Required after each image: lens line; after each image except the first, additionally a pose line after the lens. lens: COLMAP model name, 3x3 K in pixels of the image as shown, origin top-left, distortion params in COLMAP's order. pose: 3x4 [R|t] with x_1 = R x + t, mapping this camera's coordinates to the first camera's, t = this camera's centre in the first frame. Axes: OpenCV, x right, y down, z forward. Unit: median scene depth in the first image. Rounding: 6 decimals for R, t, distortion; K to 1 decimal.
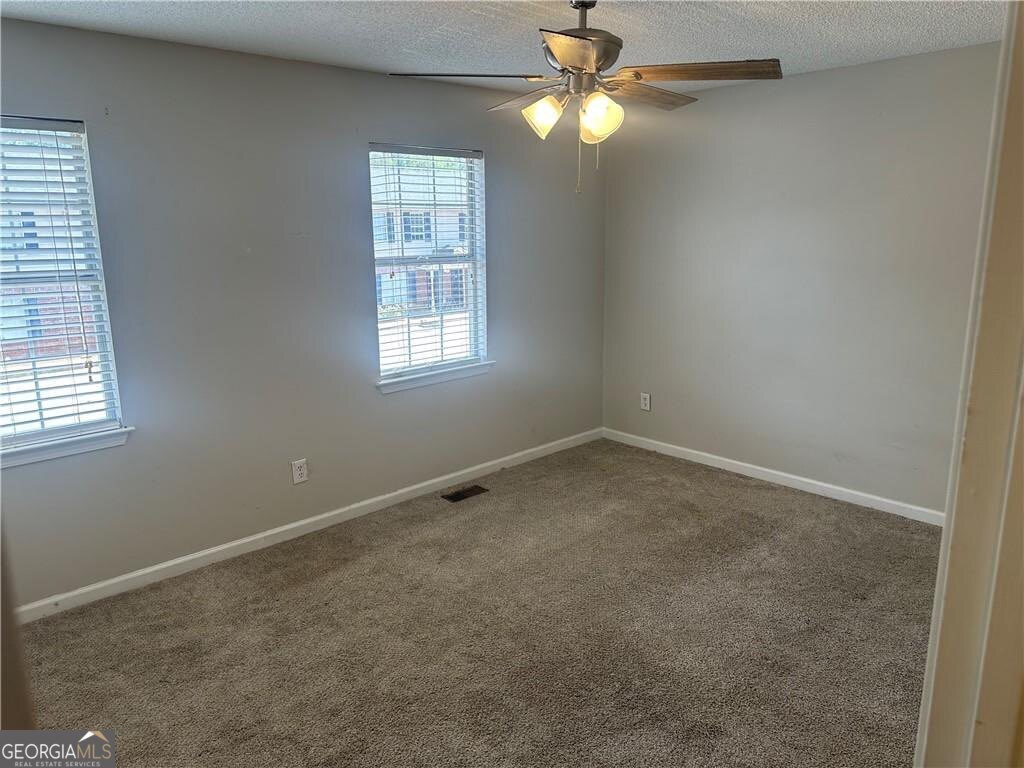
lens RADIAL K [[747.6, 0, 499.6], [0, 747.6, 380.3], [0, 0, 1]] dist [0.168773, -0.130020]
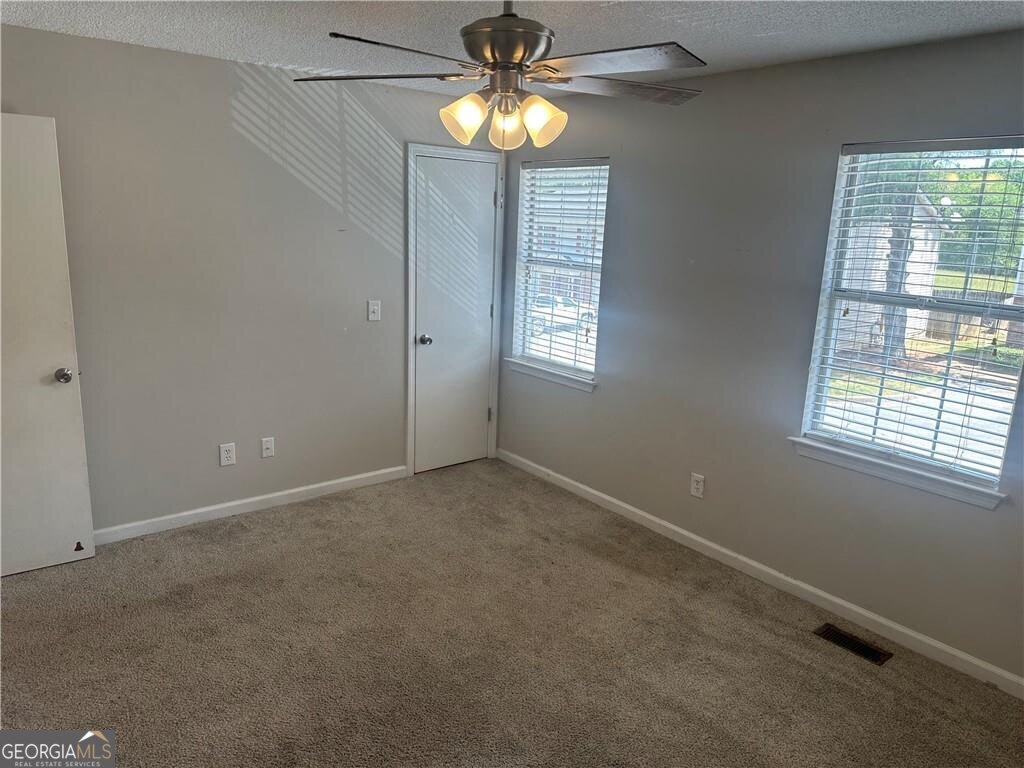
lens RADIAL K [[724.1, 0, 515.1], [0, 724.1, 380.4], [0, 0, 1]] dist [0.056917, -0.065856]
pose [[-0.076445, 0.225443, -0.971253, 0.659942], [-0.250415, 0.938540, 0.237560, -0.178965], [0.965116, 0.261377, -0.015293, 0.754546]]
